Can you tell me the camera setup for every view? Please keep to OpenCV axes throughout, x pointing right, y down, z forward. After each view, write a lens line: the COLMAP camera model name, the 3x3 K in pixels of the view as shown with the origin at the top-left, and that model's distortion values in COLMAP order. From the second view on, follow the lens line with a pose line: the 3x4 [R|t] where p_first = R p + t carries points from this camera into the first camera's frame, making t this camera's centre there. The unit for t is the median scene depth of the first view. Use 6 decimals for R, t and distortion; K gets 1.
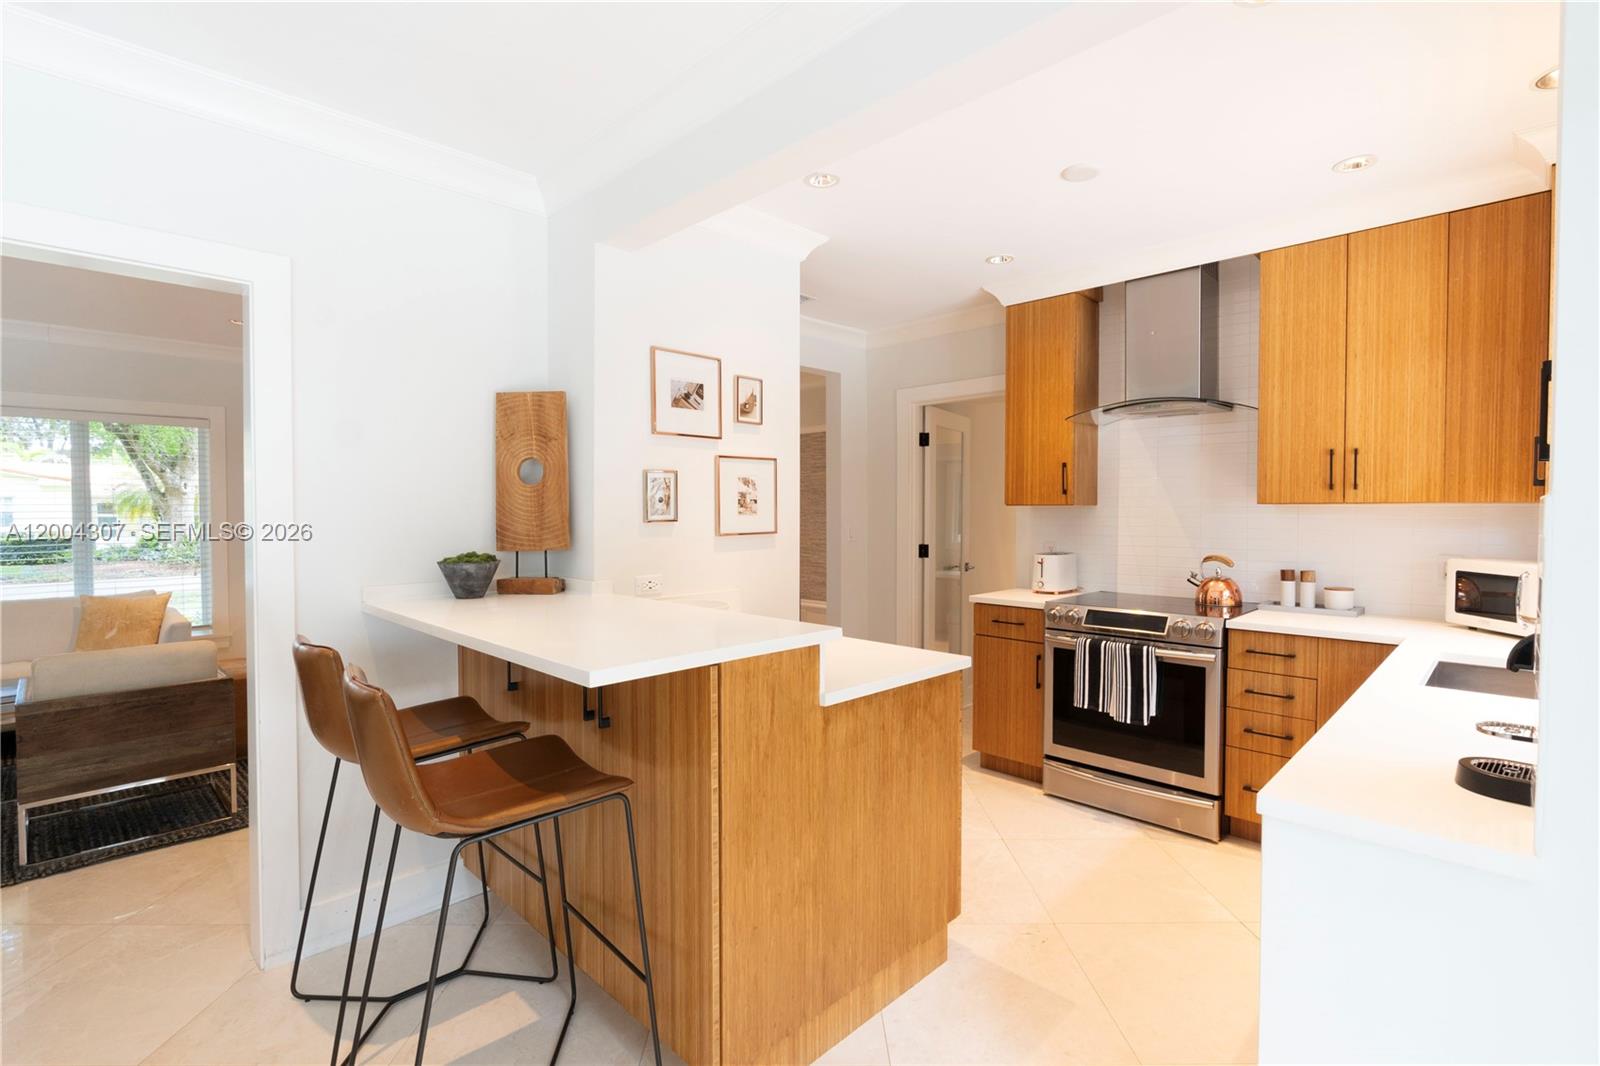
lens RADIAL K [[758.8, 0, 775.1], [0, 758.8, 533.4], [0, 0, 1]] dist [-0.006480, -0.000434]
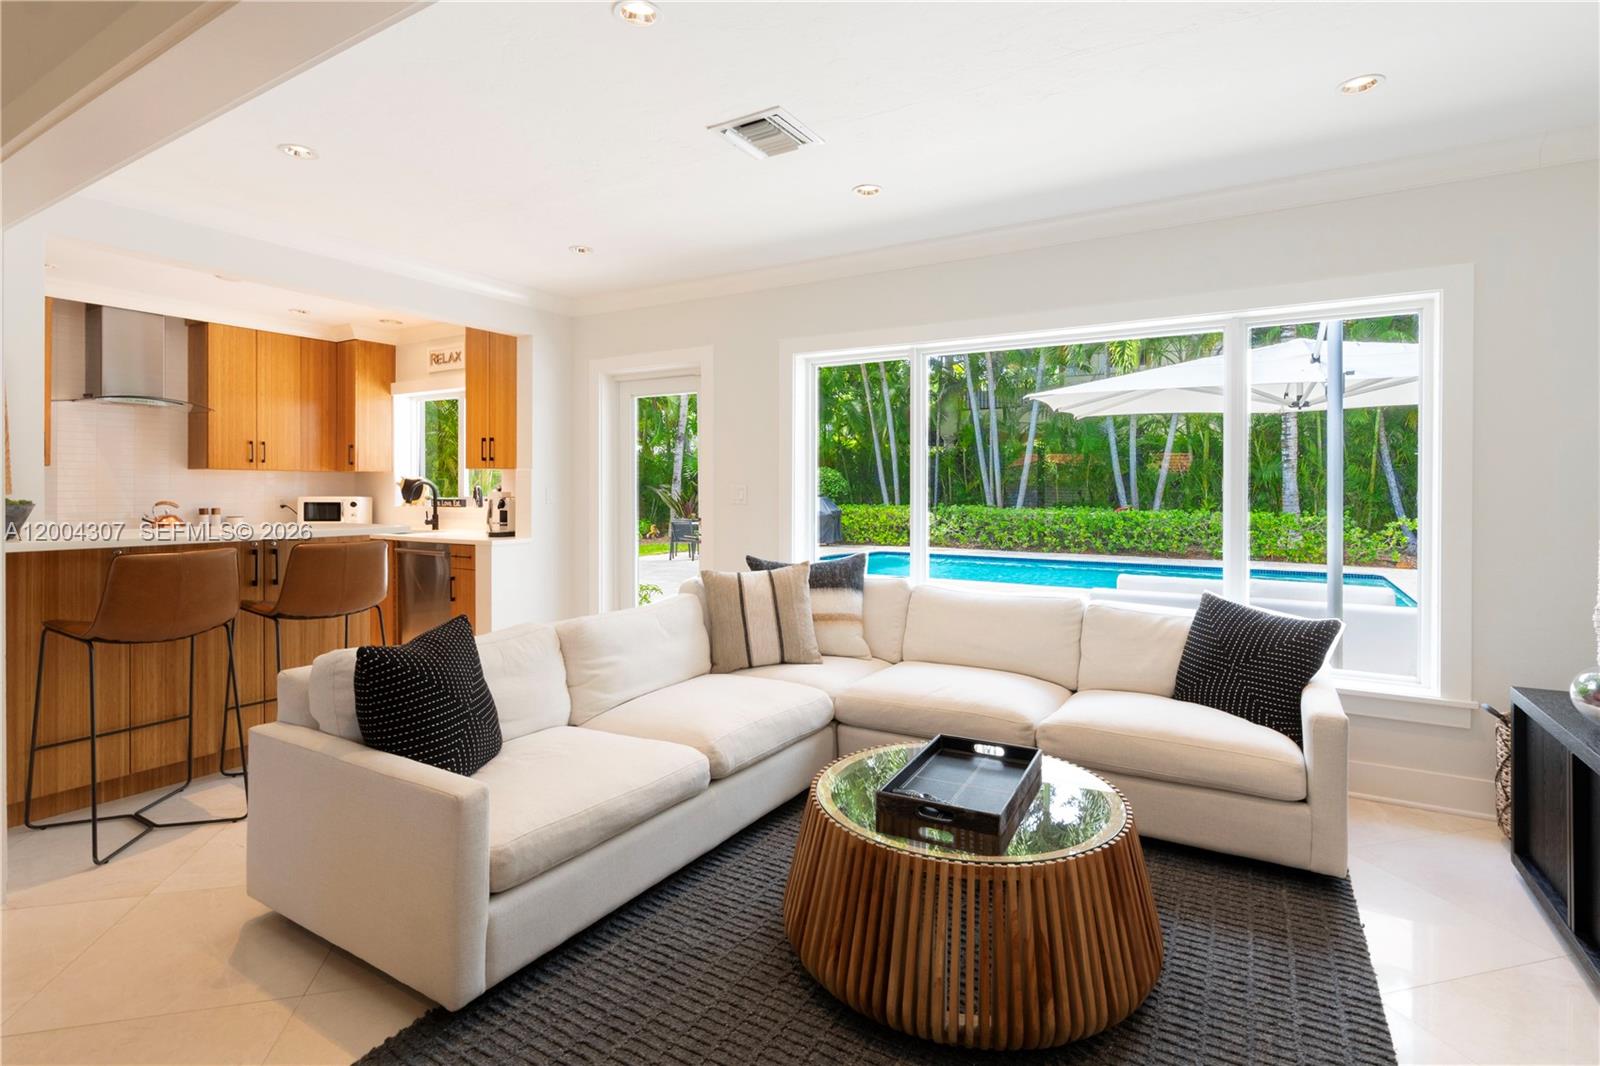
lens RADIAL K [[747.8, 0, 806.8], [0, 747.8, 486.2], [0, 0, 1]] dist [0.001447, 0.000242]
pose [[-0.258149, 0.002437, 0.966102, -1.422776], [0.026663, 0.999634, 0.004603, 0.029532], [-0.965737, 0.026947, -0.258119, 0.146801]]
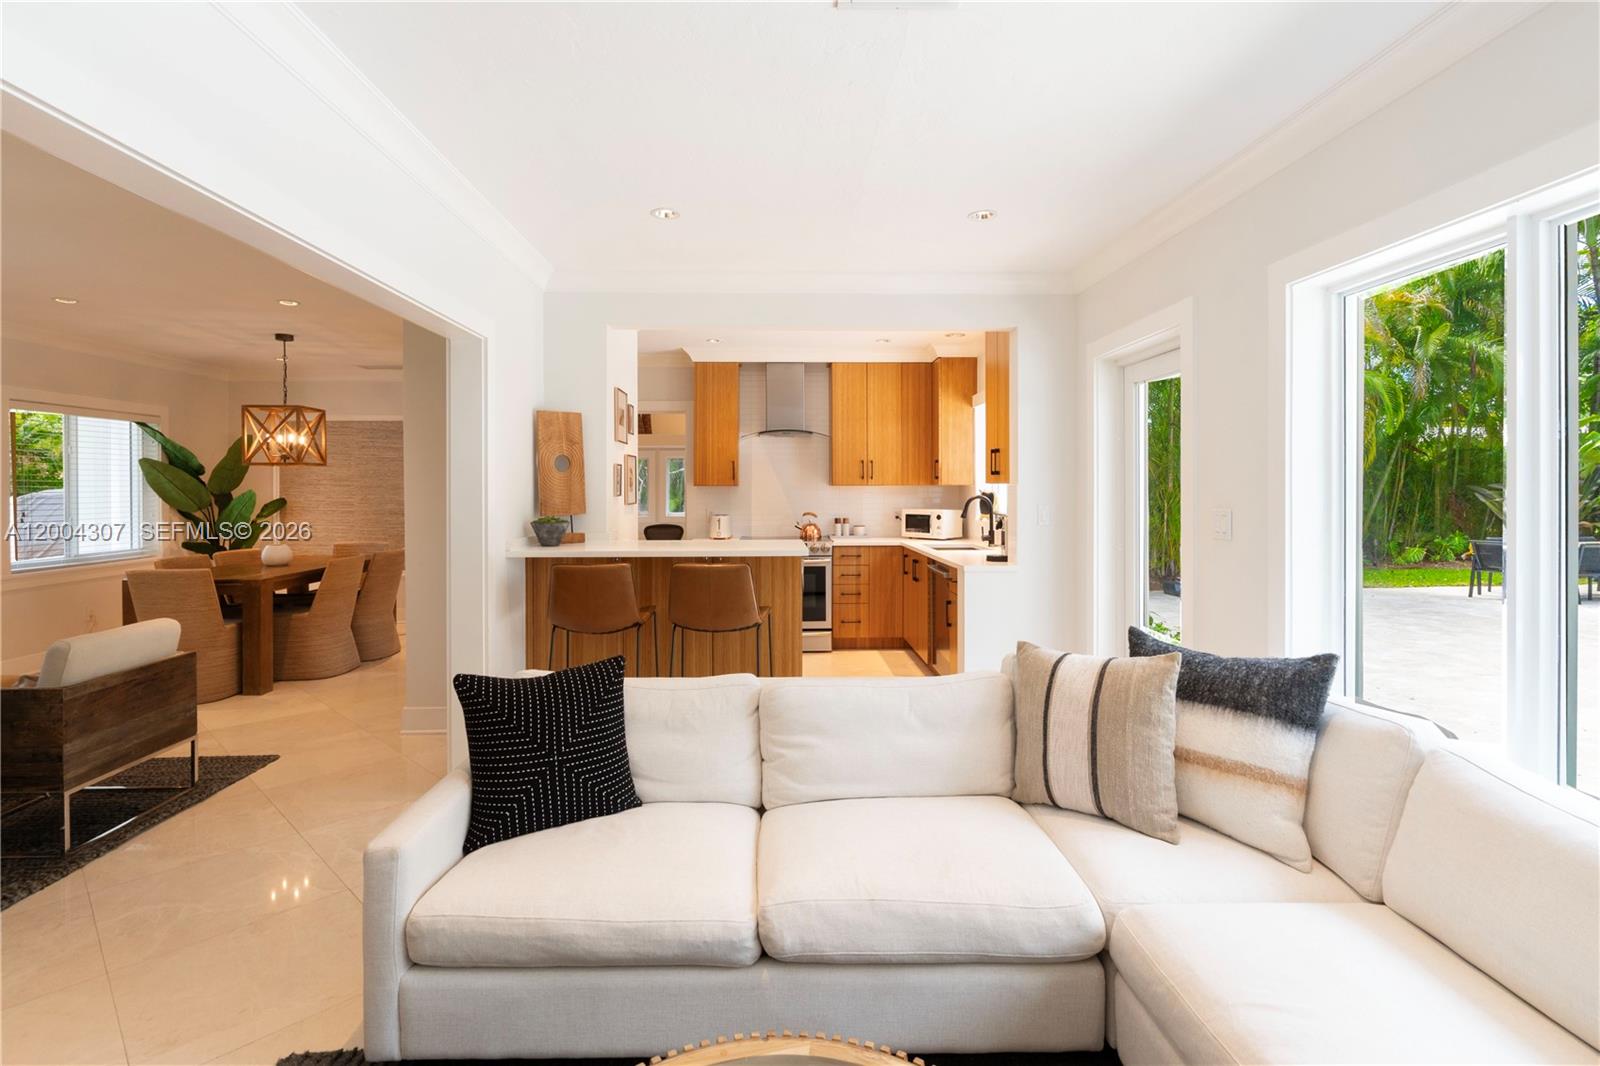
lens RADIAL K [[779.4, 0, 810.3], [0, 779.4, 493.3], [0, 0, 1]] dist [-0.004015, 0.000194]
pose [[0.666134, -0.005186, 0.745814, -1.026810], [0.024486, 0.999589, -0.014919, 0.012314], [-0.745430, 0.028201, 0.665987, -0.370503]]
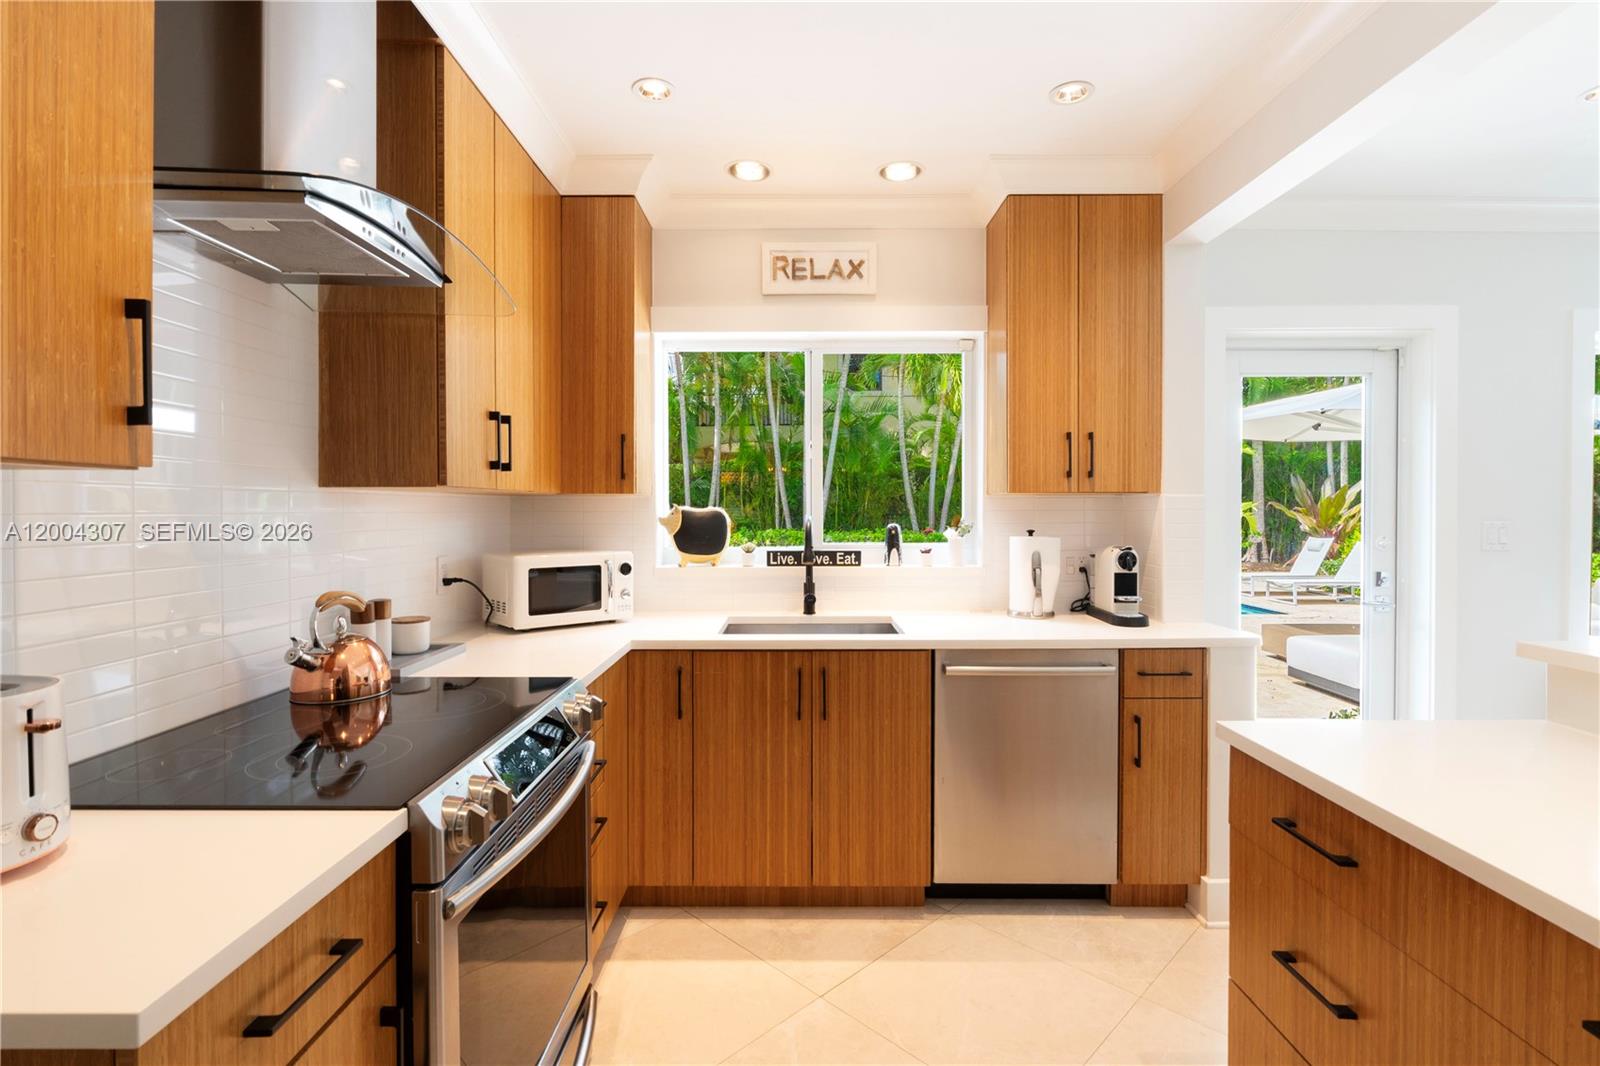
lens RADIAL K [[806.1, 0, 782.8], [0, 806.1, 534.6], [0, 0, 1]] dist [-0.001507, -0.000359]
pose [[-0.707832, -0.024942, 0.705940, -0.003830], [0.024591, 0.997901, 0.059914, -0.039587], [-0.705952, 0.059768, -0.705733, 1.346999]]
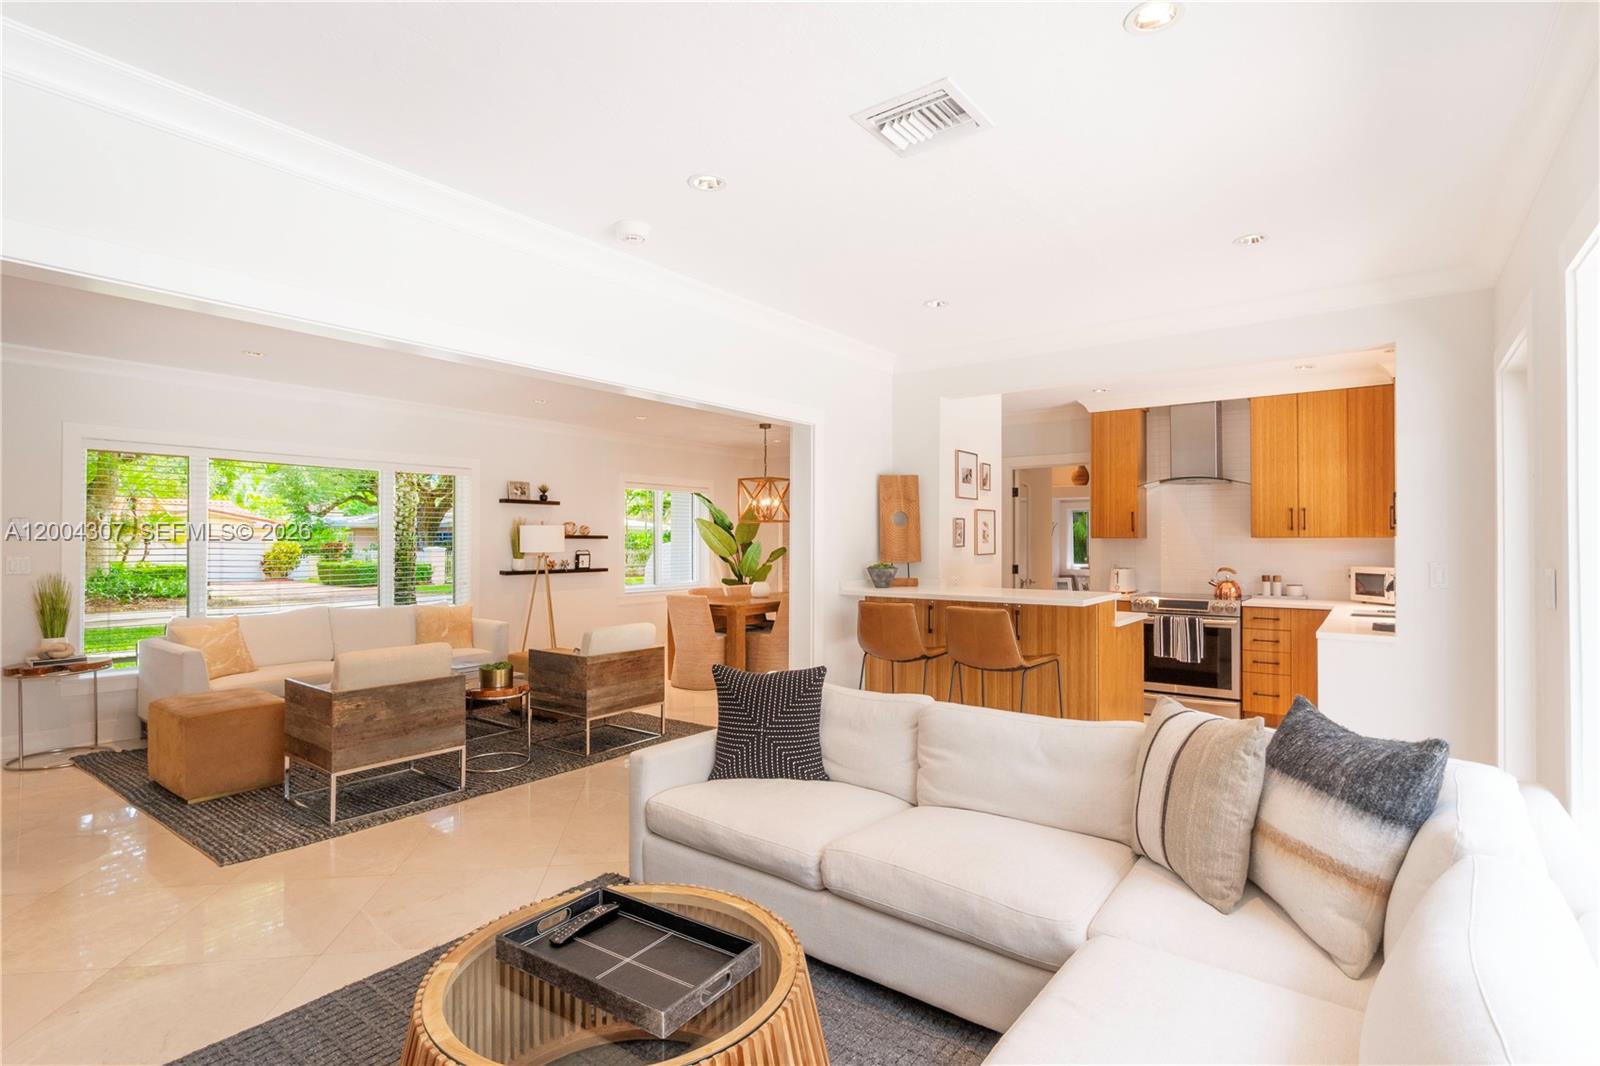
lens RADIAL K [[806.1, 0, 782.8], [0, 806.1, 534.6], [0, 0, 1]] dist [-0.001507, -0.000359]
pose [[0.989380, 0.003452, 0.145313, -0.776764], [0.002193, 0.999250, -0.038669, 0.026126], [-0.145338, 0.038577, 0.988630, -0.759725]]
